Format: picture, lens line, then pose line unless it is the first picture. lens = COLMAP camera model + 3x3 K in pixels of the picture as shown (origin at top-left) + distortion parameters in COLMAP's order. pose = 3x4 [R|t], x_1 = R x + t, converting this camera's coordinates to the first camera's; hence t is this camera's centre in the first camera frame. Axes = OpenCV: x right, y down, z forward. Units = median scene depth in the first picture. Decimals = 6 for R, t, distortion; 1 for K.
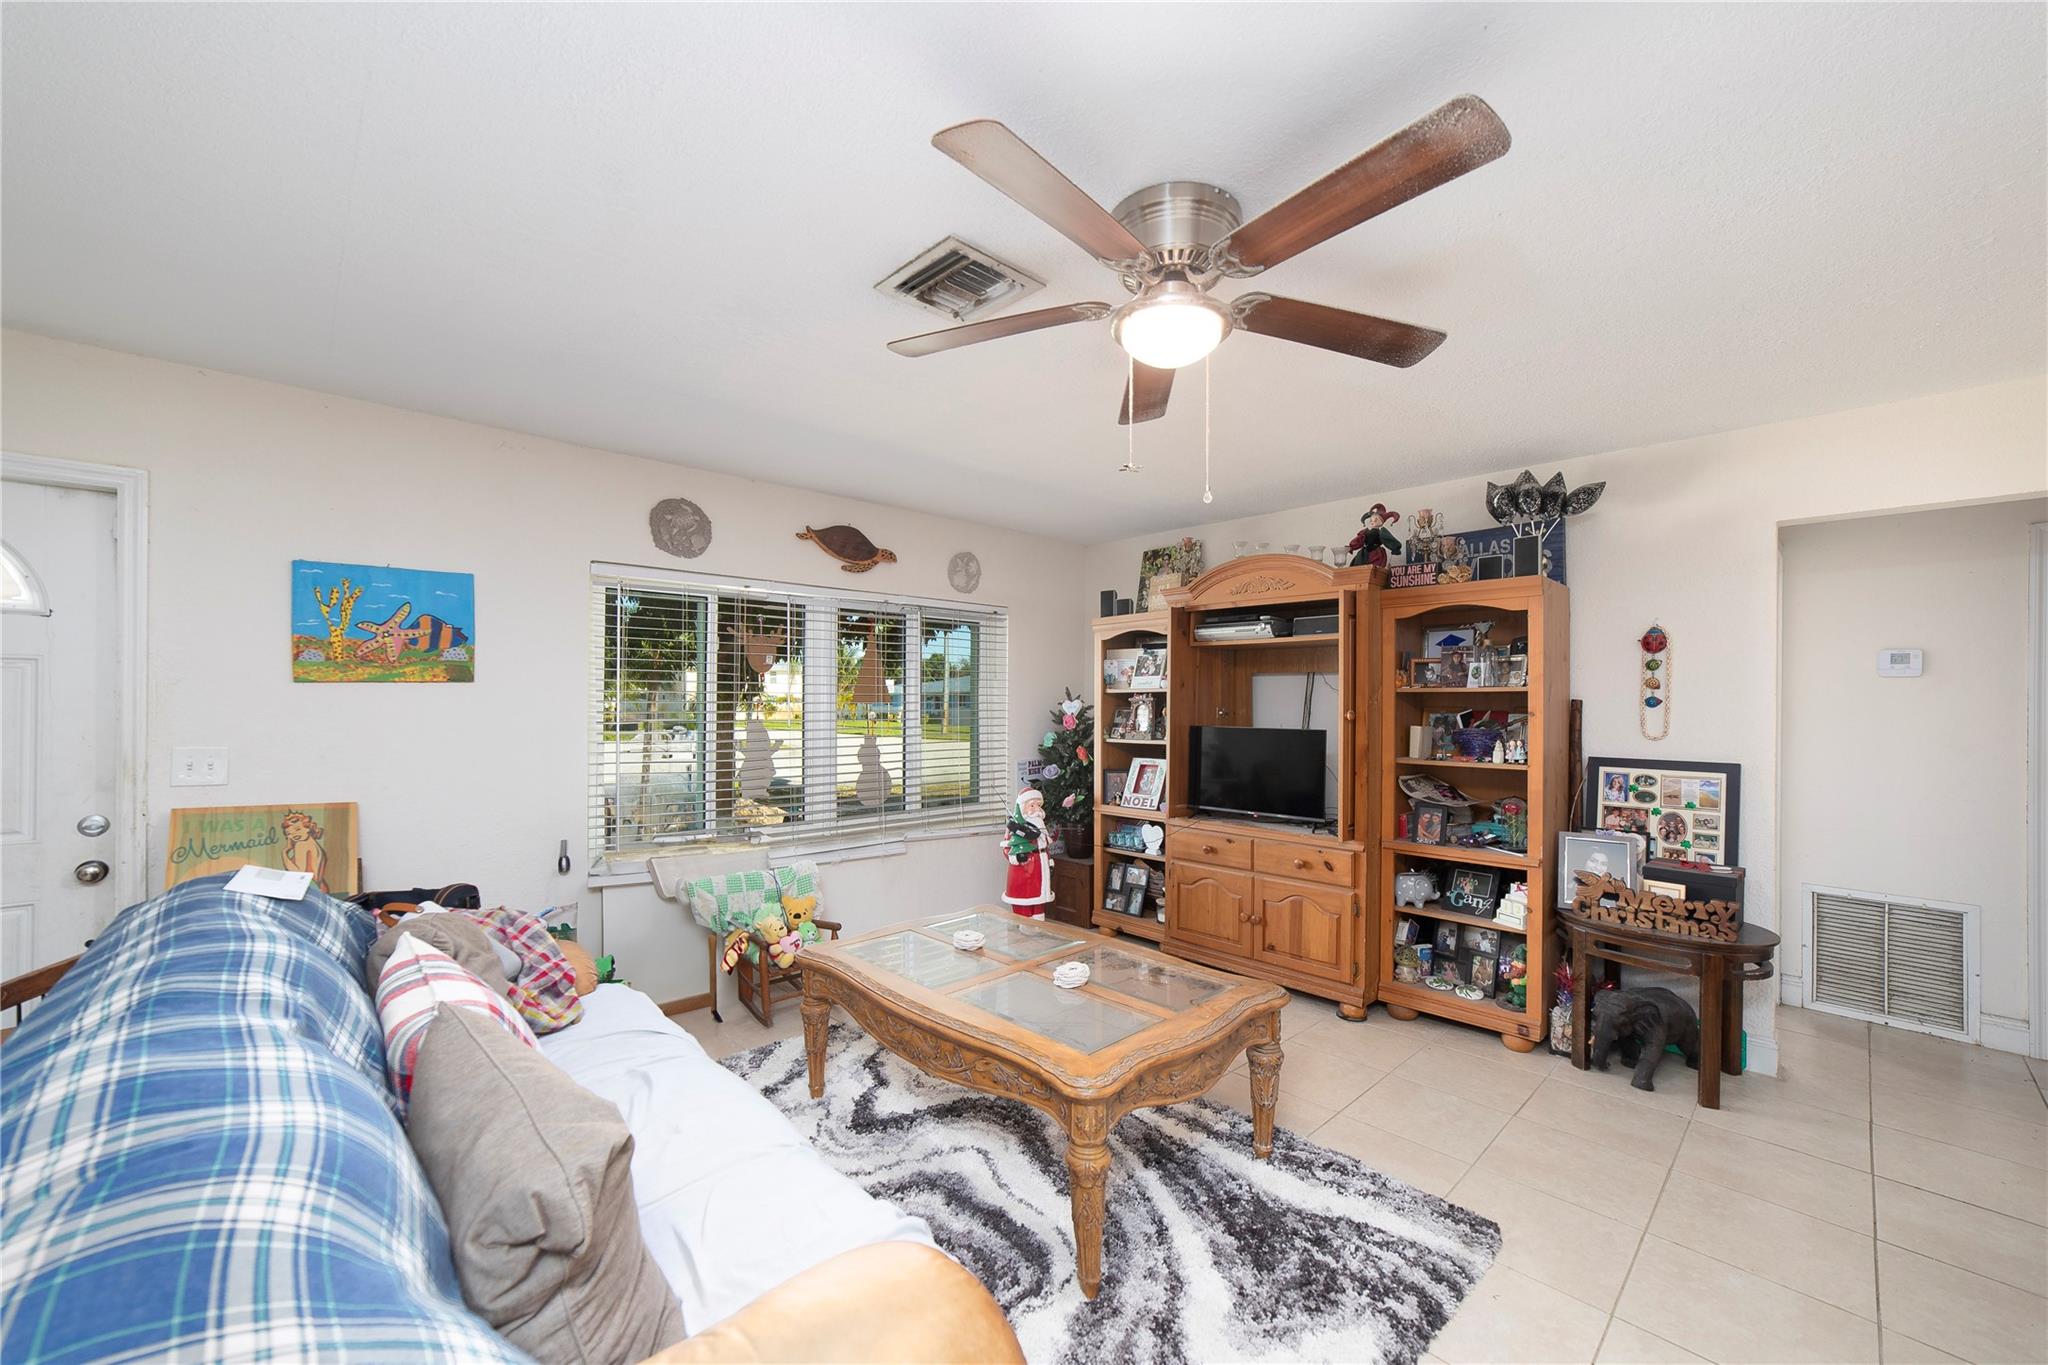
lens RADIAL K [[797.8, 0, 1023.8], [0, 797.8, 695.1], [0, 0, 1]] dist [-0.002657, 0.000191]
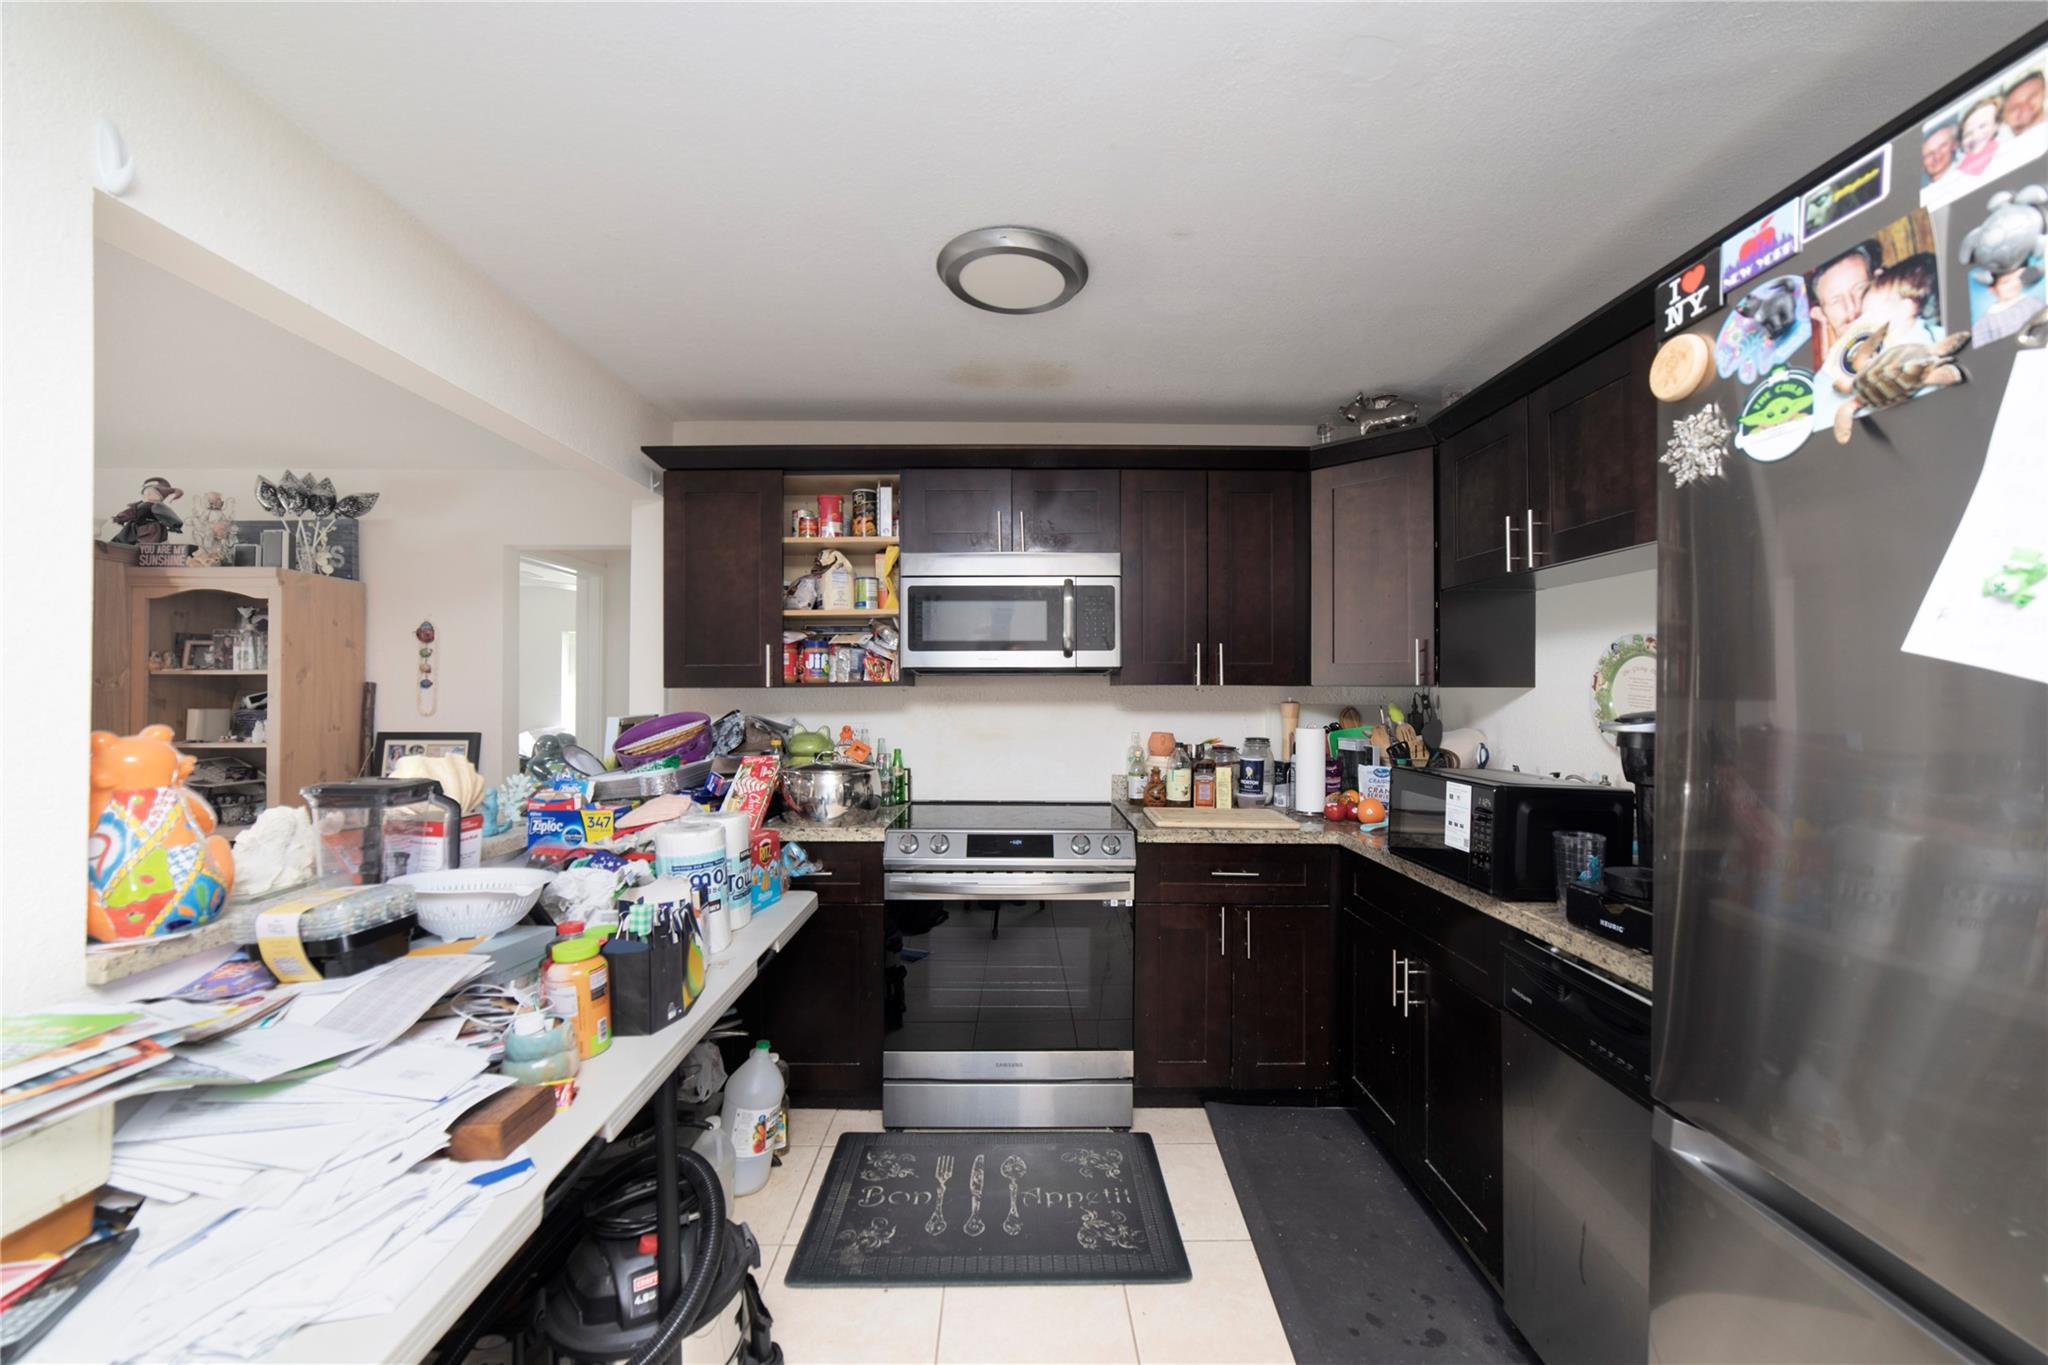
lens RADIAL K [[797.8, 0, 1022.9], [0, 797.8, 683.1], [0, 0, 1]] dist [-0.002657, 0.000191]
pose [[0.683161, 0.002644, 0.730263, 0.510085], [-0.002832, 0.999996, -0.000972, 0.005653], [-0.730262, -0.001404, 0.683166, -0.461588]]
